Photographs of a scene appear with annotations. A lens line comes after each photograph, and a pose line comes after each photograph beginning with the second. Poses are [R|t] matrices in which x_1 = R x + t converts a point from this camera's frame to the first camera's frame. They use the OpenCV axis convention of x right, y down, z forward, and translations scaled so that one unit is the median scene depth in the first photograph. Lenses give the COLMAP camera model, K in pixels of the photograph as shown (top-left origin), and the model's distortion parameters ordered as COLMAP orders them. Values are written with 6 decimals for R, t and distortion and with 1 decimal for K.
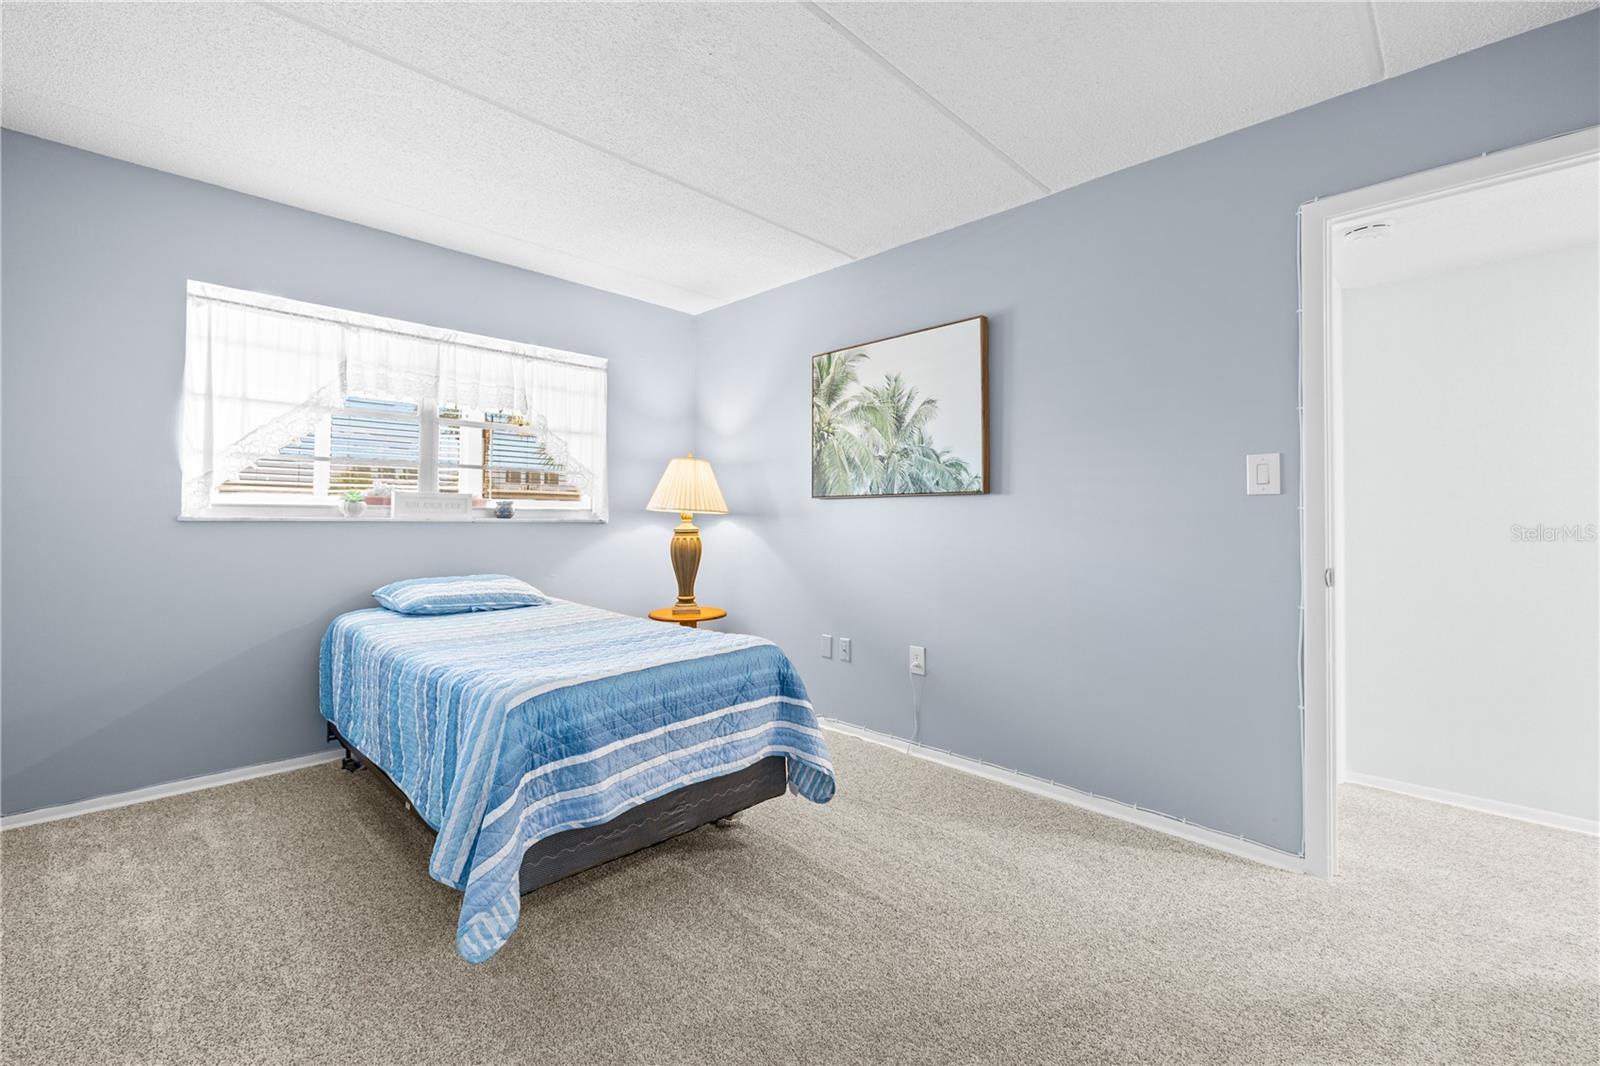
lens RADIAL K [[677.8, 0, 799.2], [0, 677.8, 525.3], [0, 0, 1]] dist [0.001840, 0.000286]
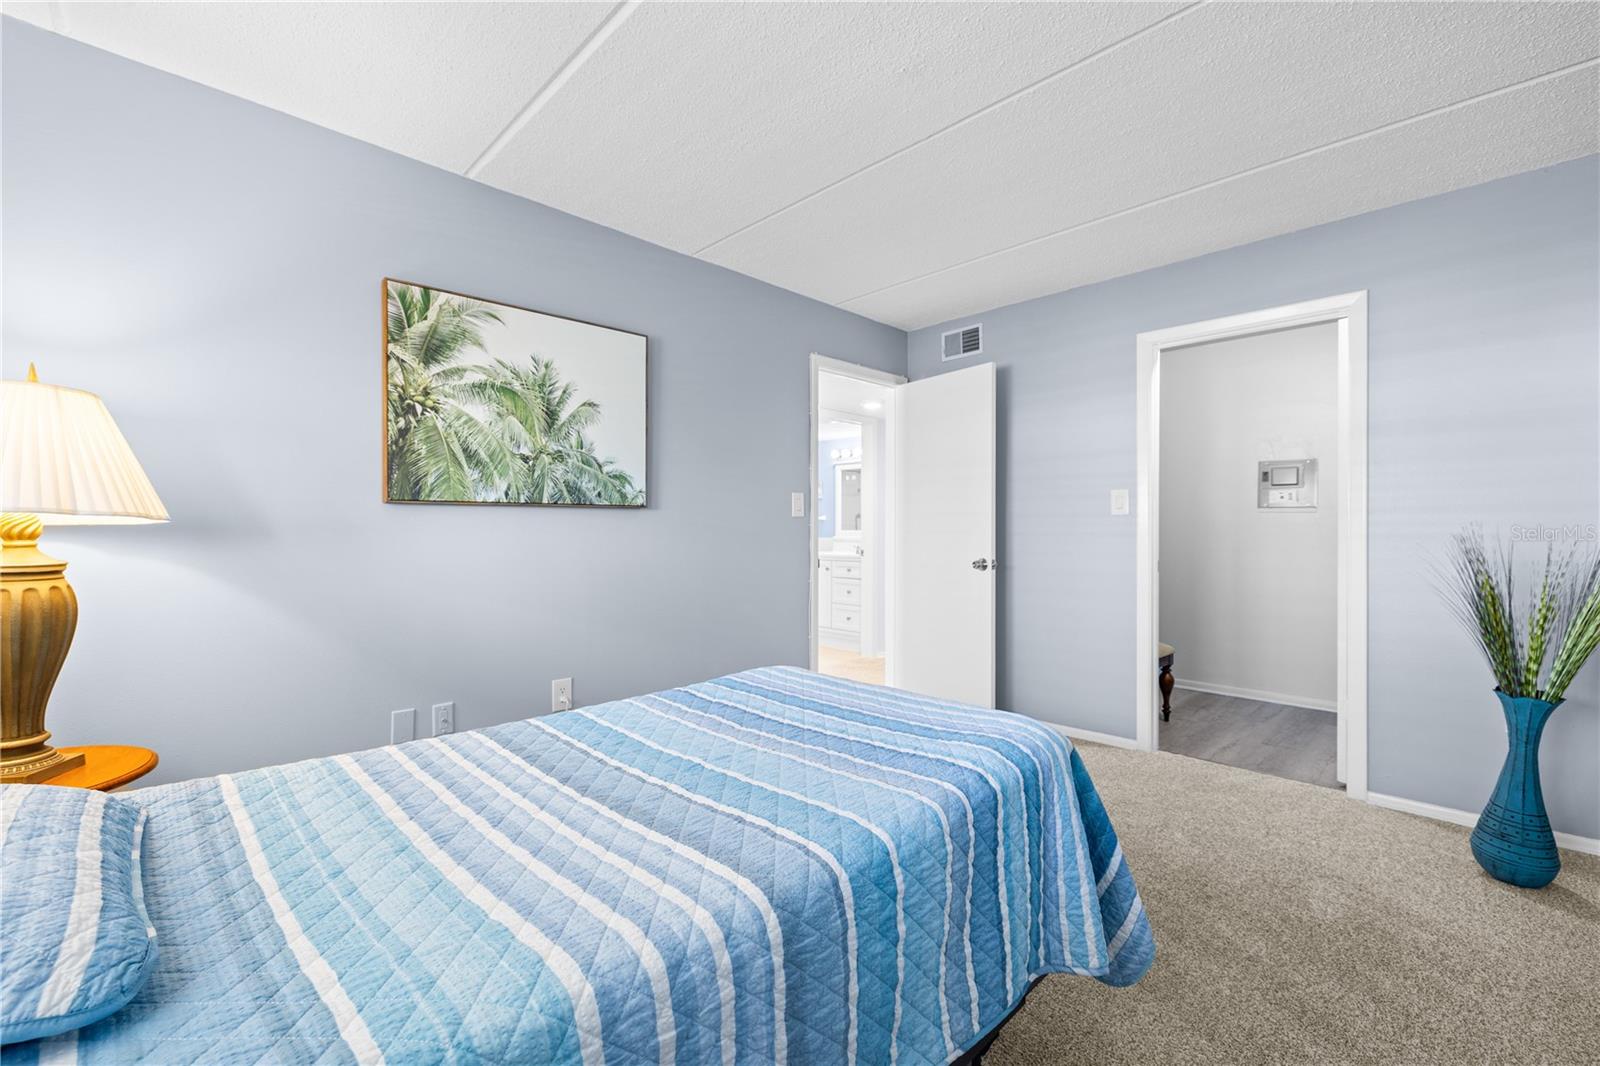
lens RADIAL K [[677.8, 0, 799.2], [0, 677.8, 525.3], [0, 0, 1]] dist [0.001840, 0.000286]
pose [[0.005746, -0.006666, 0.999961, -0.672806], [0.001763, 0.999976, 0.006656, -0.023874], [-0.999982, 0.001725, 0.005758, 0.670925]]
